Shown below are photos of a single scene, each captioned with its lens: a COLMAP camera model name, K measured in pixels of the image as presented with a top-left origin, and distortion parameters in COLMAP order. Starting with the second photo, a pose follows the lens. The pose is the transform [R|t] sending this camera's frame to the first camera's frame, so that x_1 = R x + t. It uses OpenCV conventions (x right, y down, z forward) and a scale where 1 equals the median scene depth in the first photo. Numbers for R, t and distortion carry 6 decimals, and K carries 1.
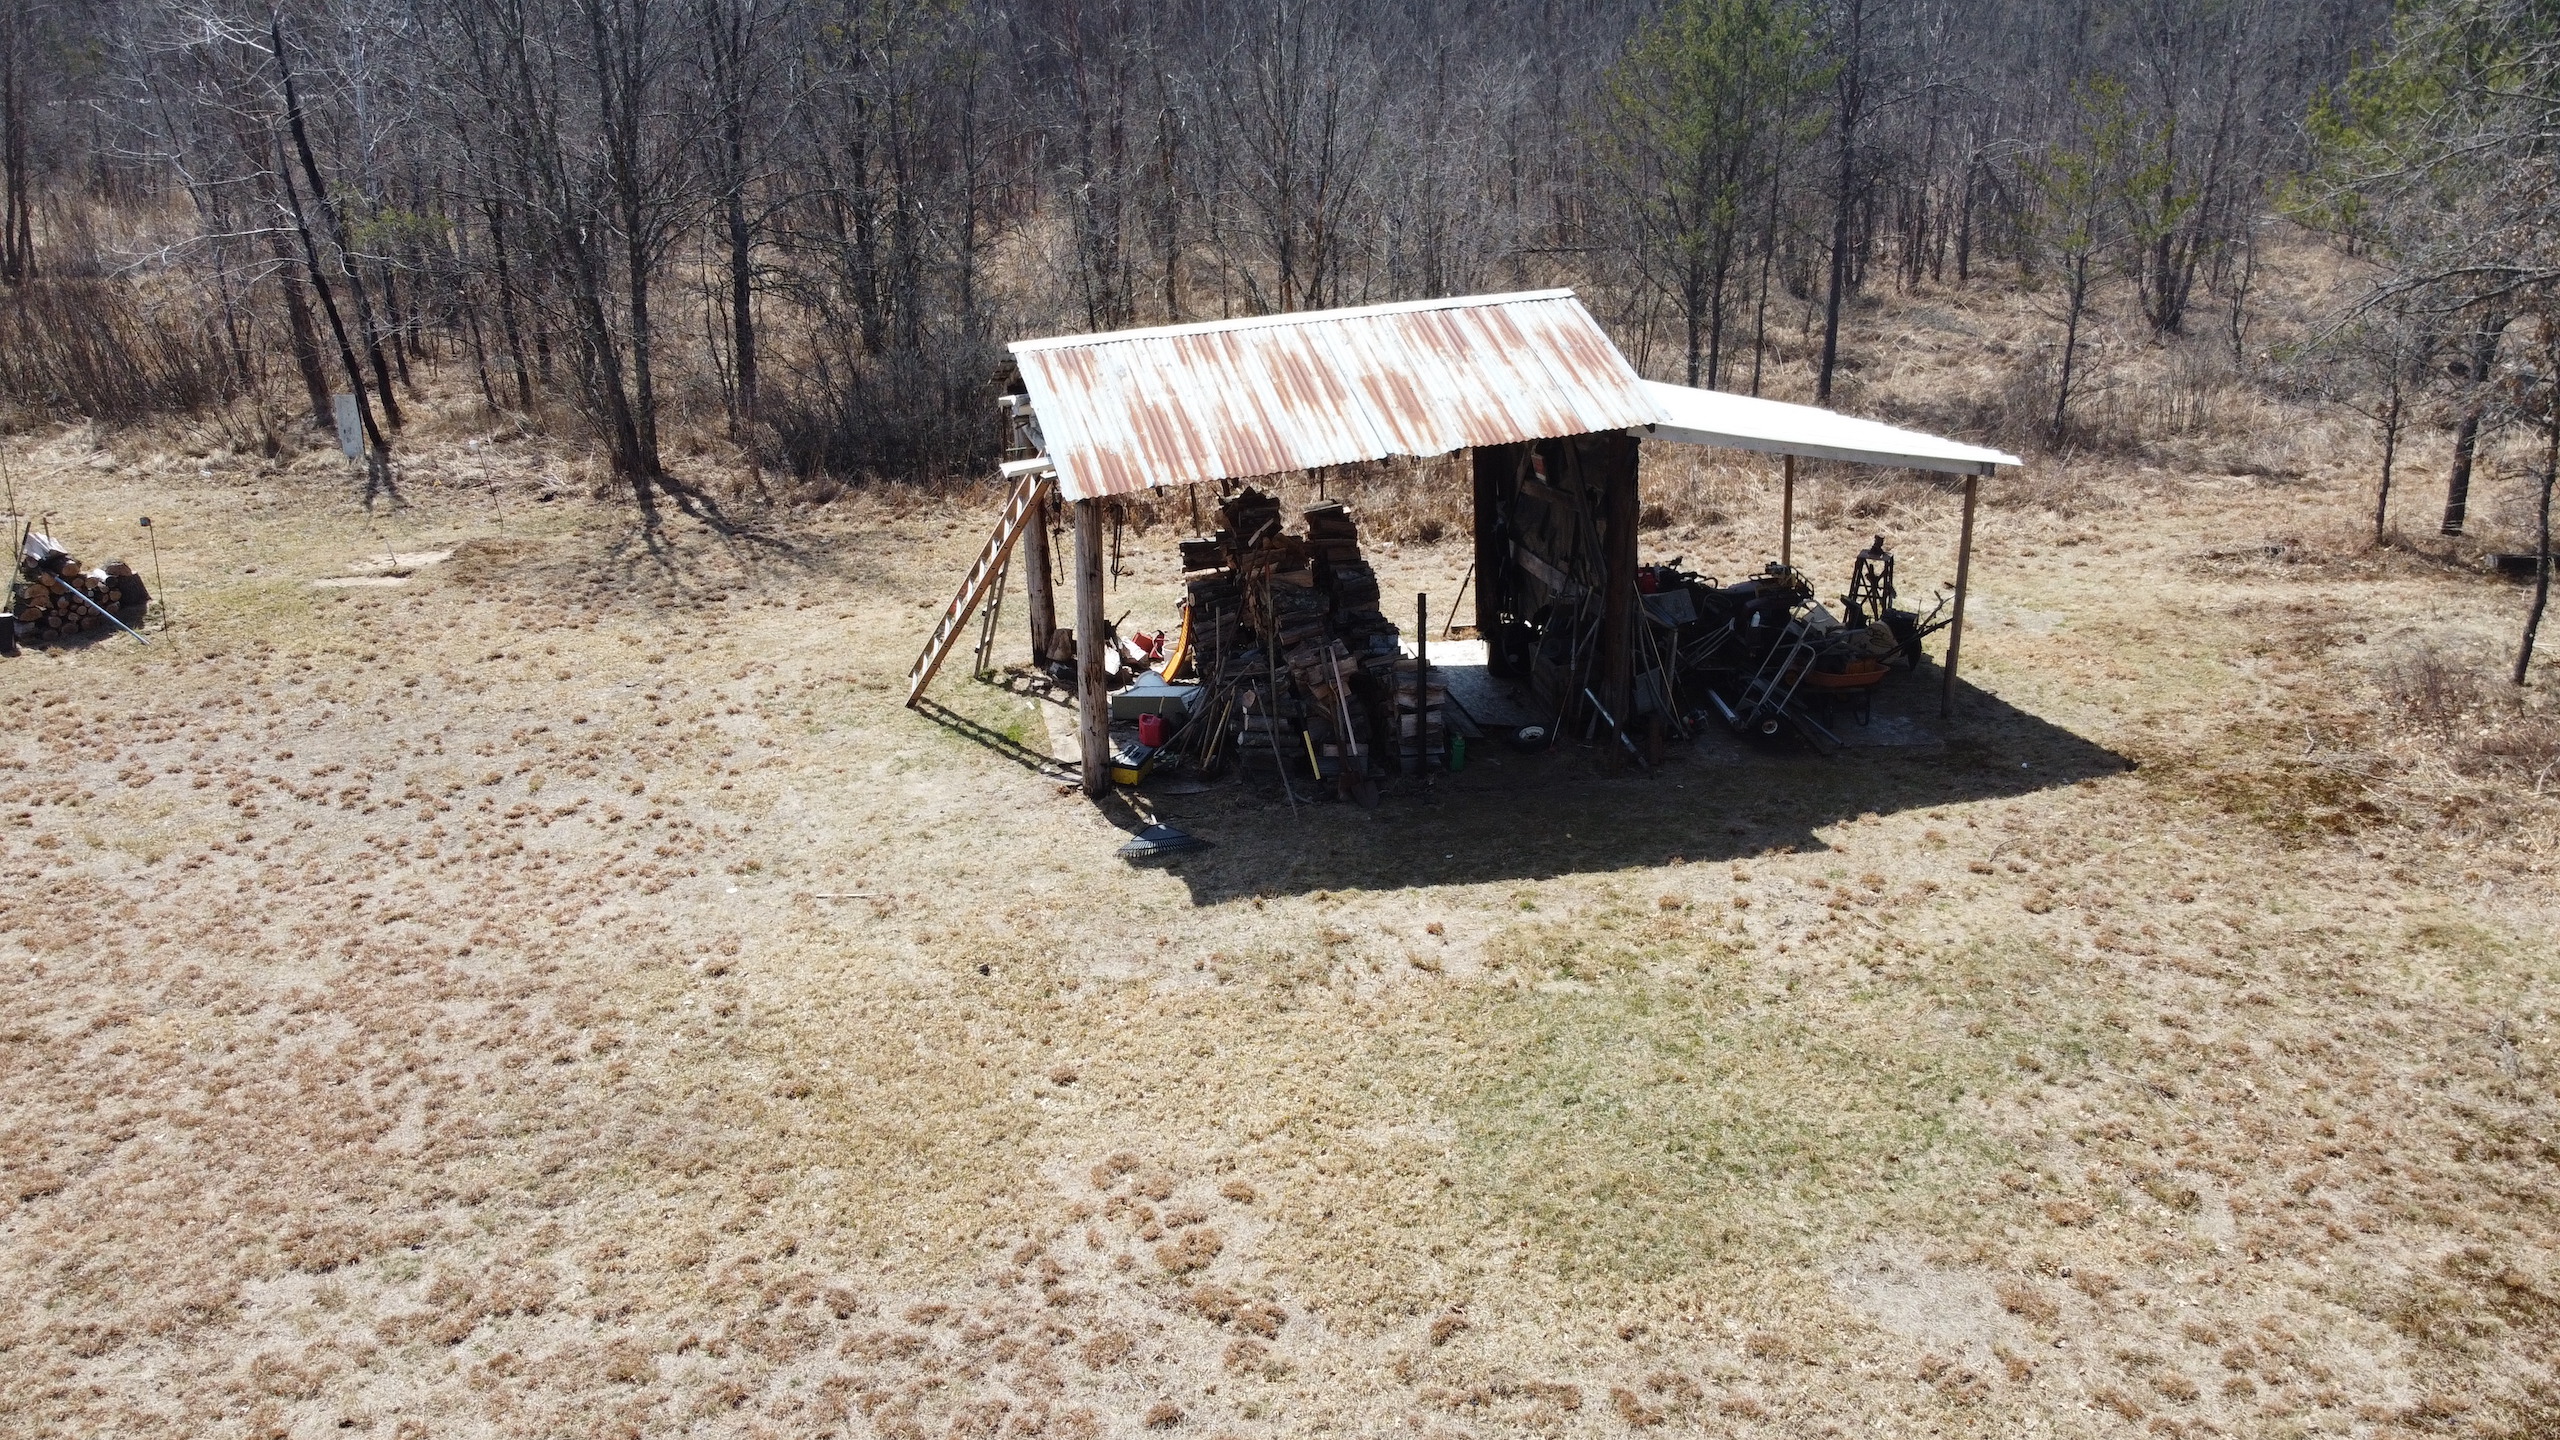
lens RADIAL K [[1934.2, 0, 1280.0], [0, 1934.2, 720.0], [0, 0, 1]] dist [-0.004568, -0.002976]
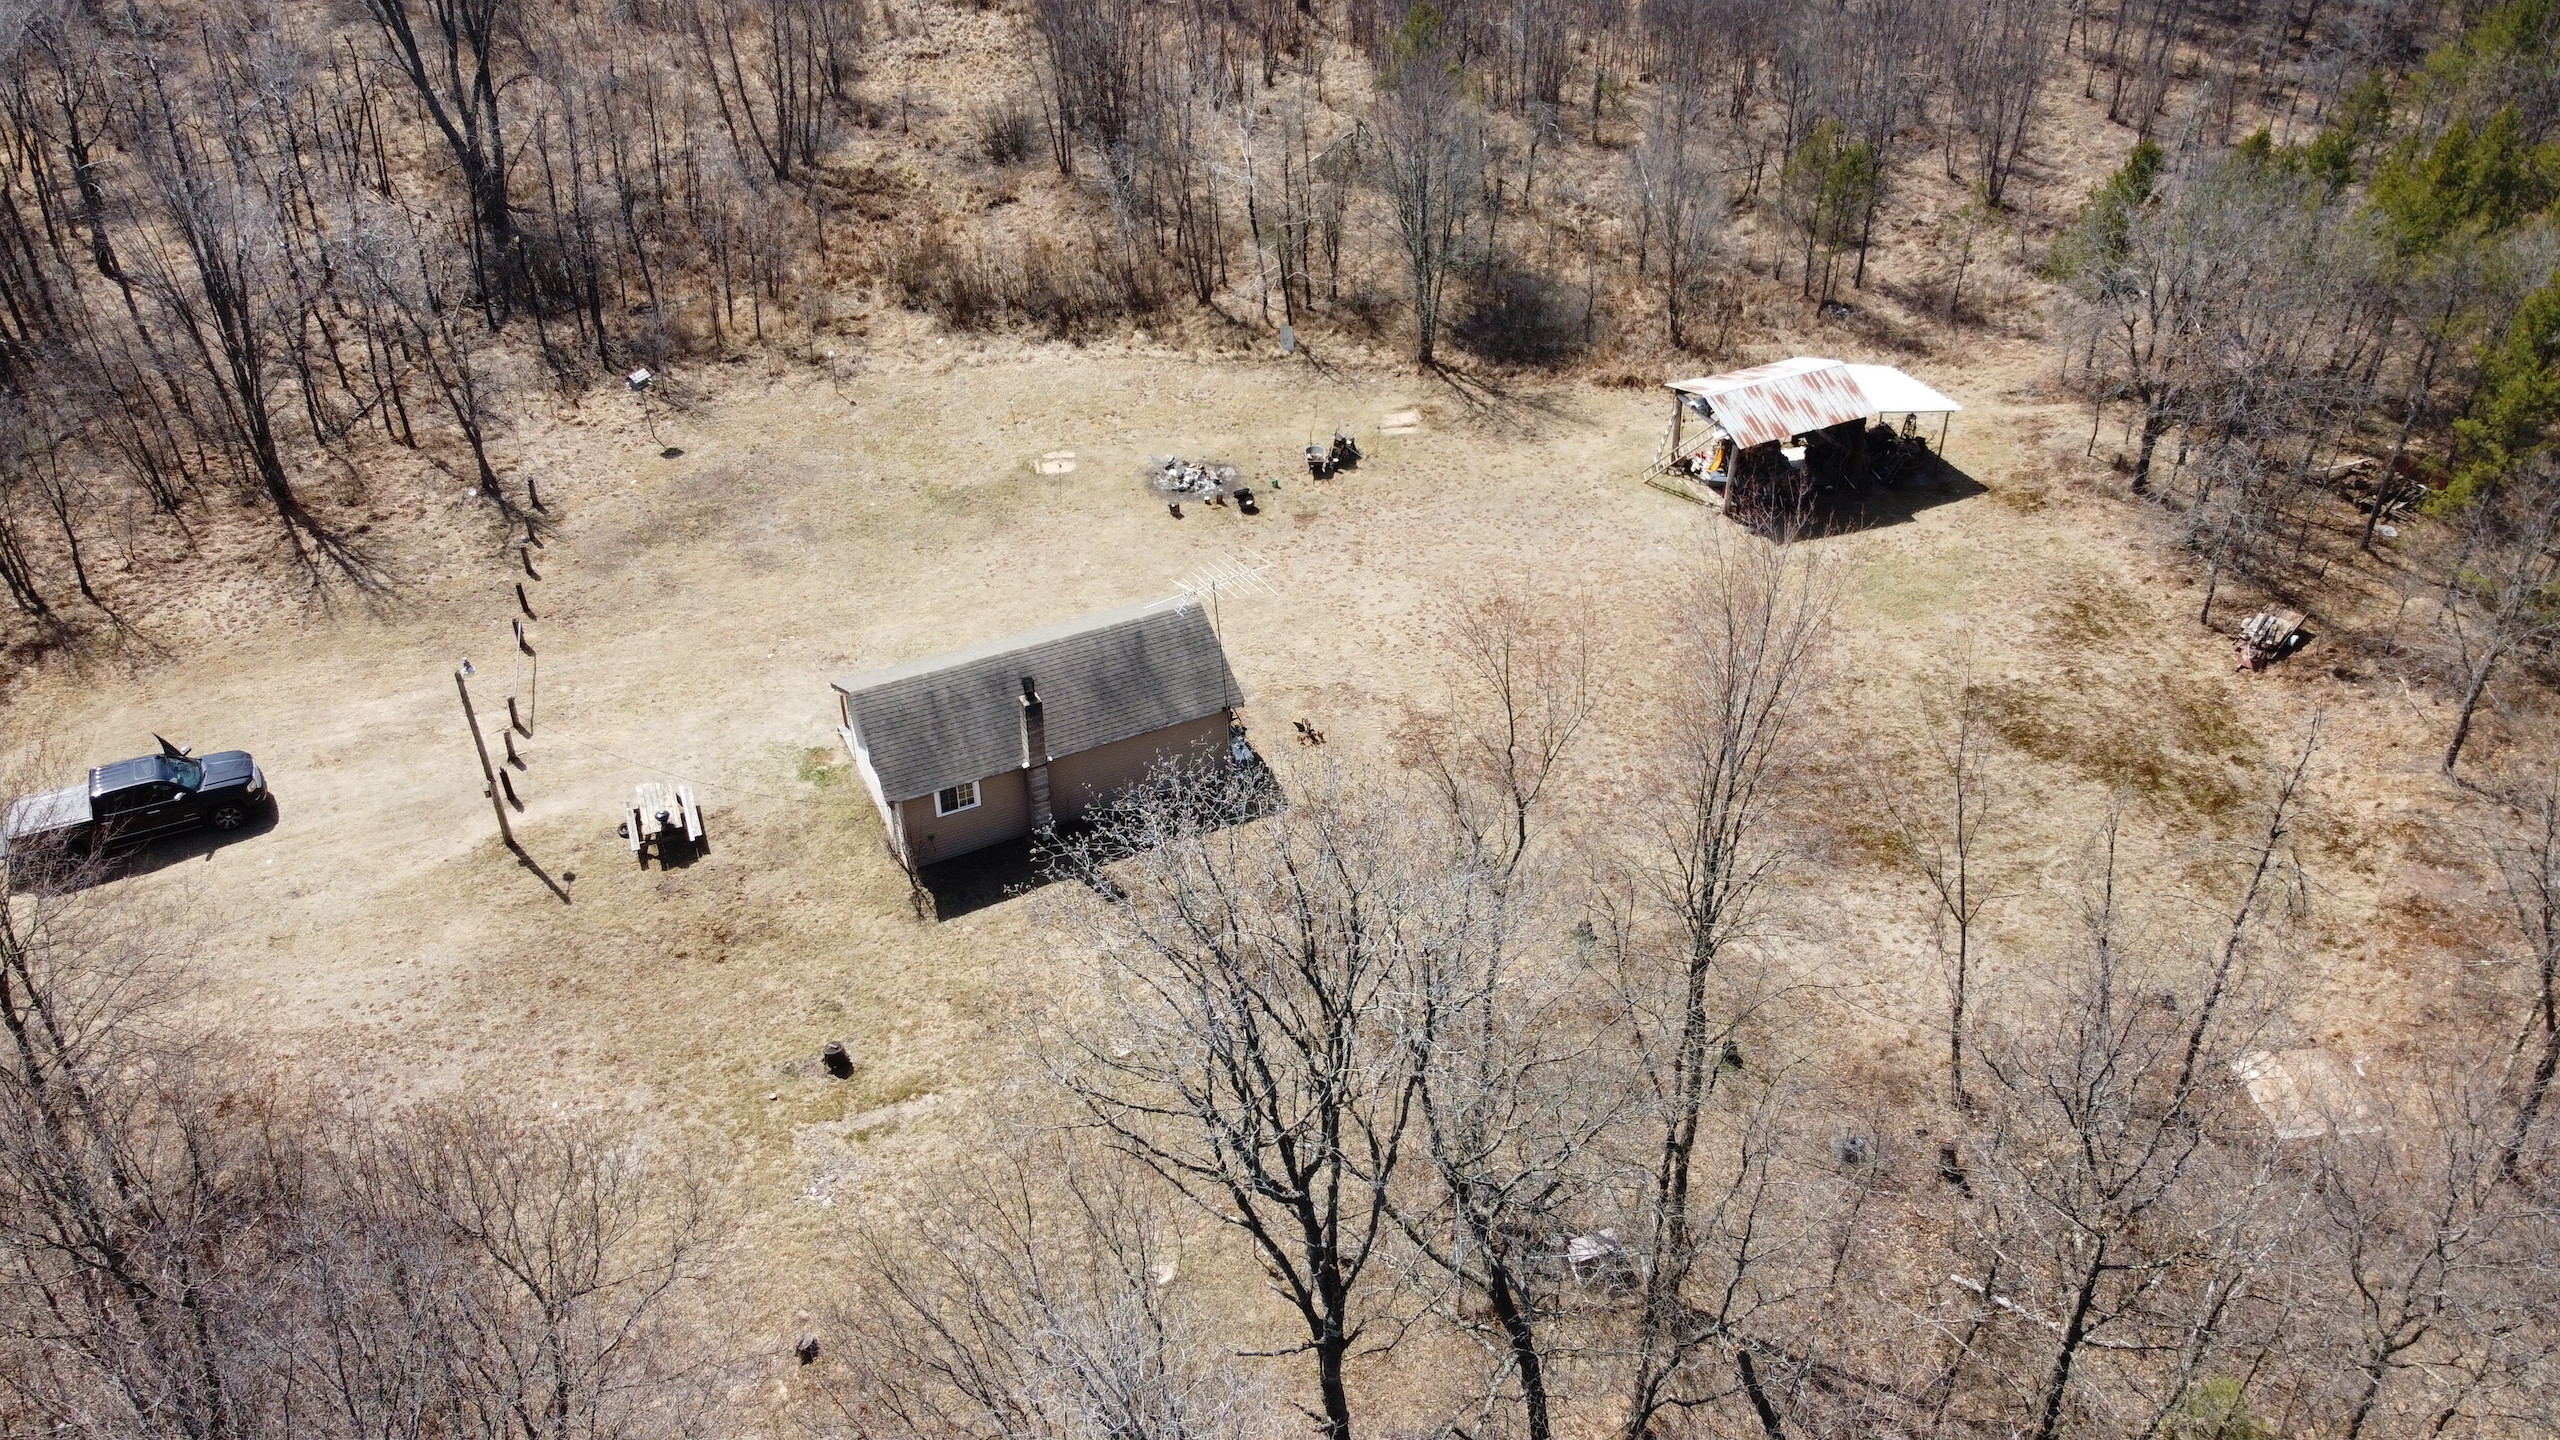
lens RADIAL K [[1930.8, 0, 1282.1], [0, 1930.8, 725.1], [0, 0, 1]] dist [-0.022960, 0.013007]
pose [[0.993114, -0.066613, 0.096372, -1.323110], [0.037237, 0.959440, 0.279444, -0.640068], [-0.111078, -0.273931, 0.955313, -2.576910]]
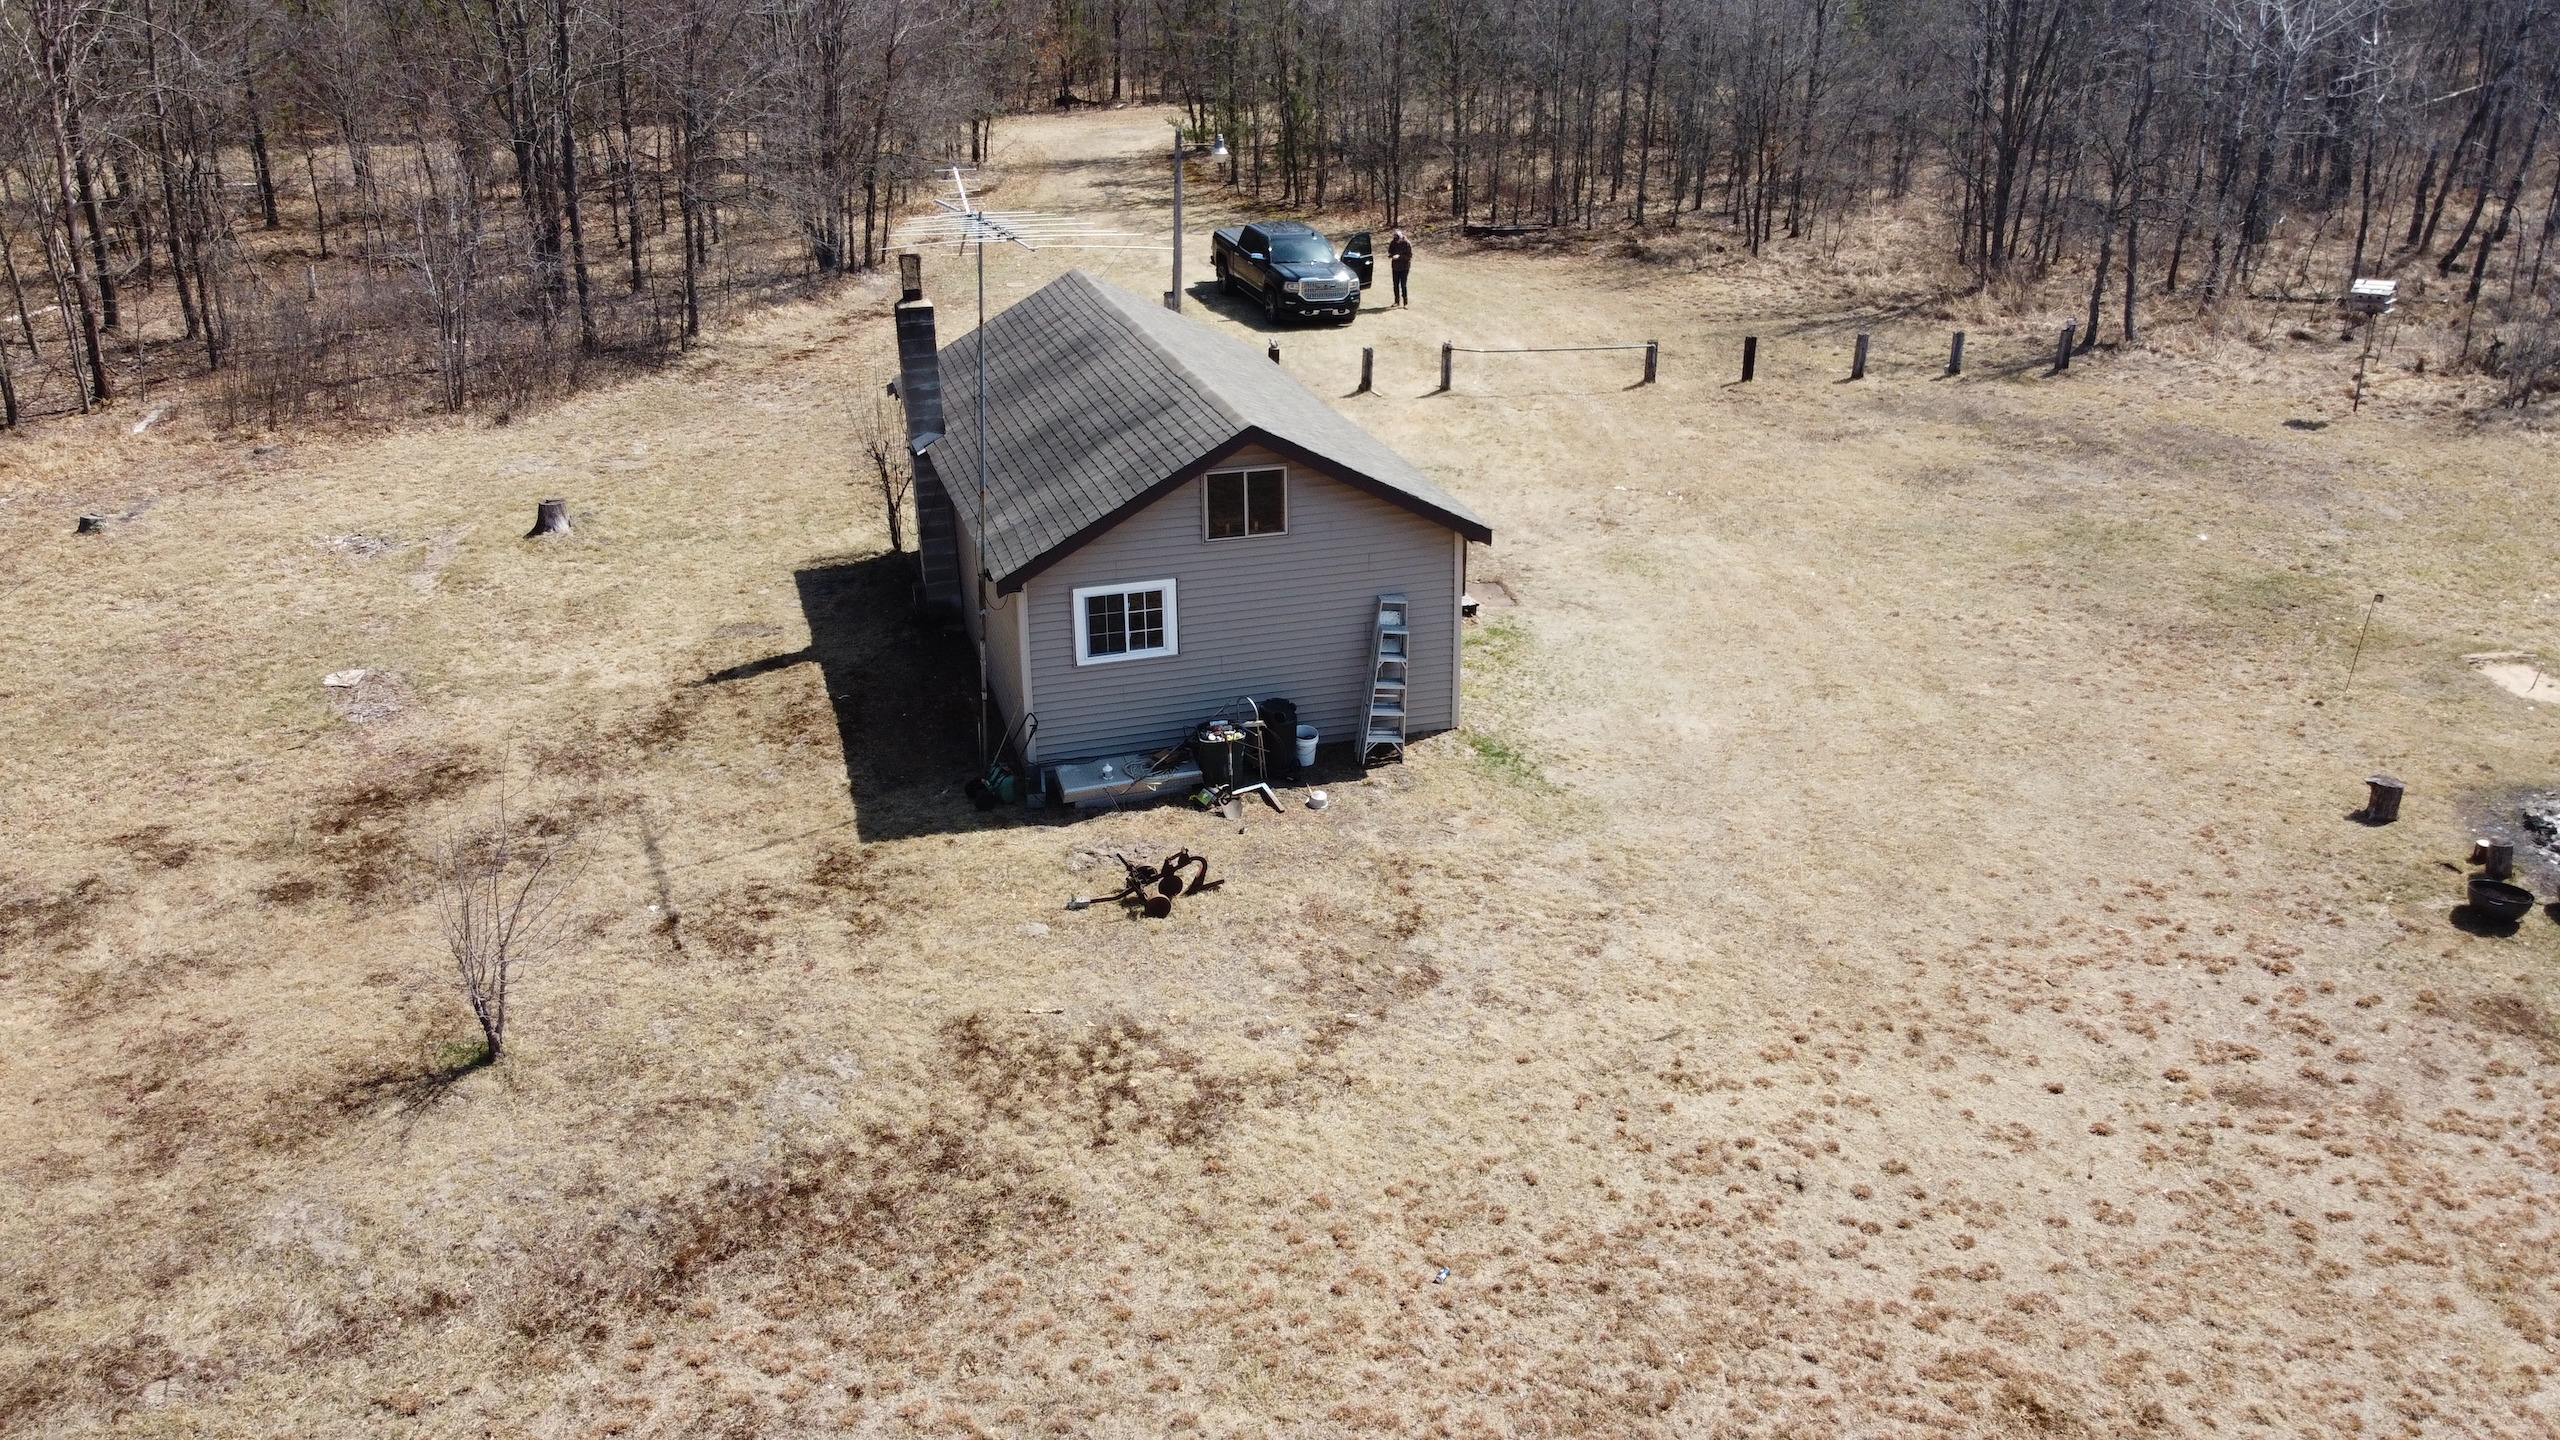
lens RADIAL K [[1927.0, 0, 1280.0], [0, 1927.0, 720.0], [0, 0, 1]] dist [-0.014330, 0.001134]
pose [[-0.031832, 0.411506, -0.910851, -0.002093], [-0.329419, 0.856074, 0.398271, -0.314104], [0.943647, 0.312730, 0.108307, 0.282774]]
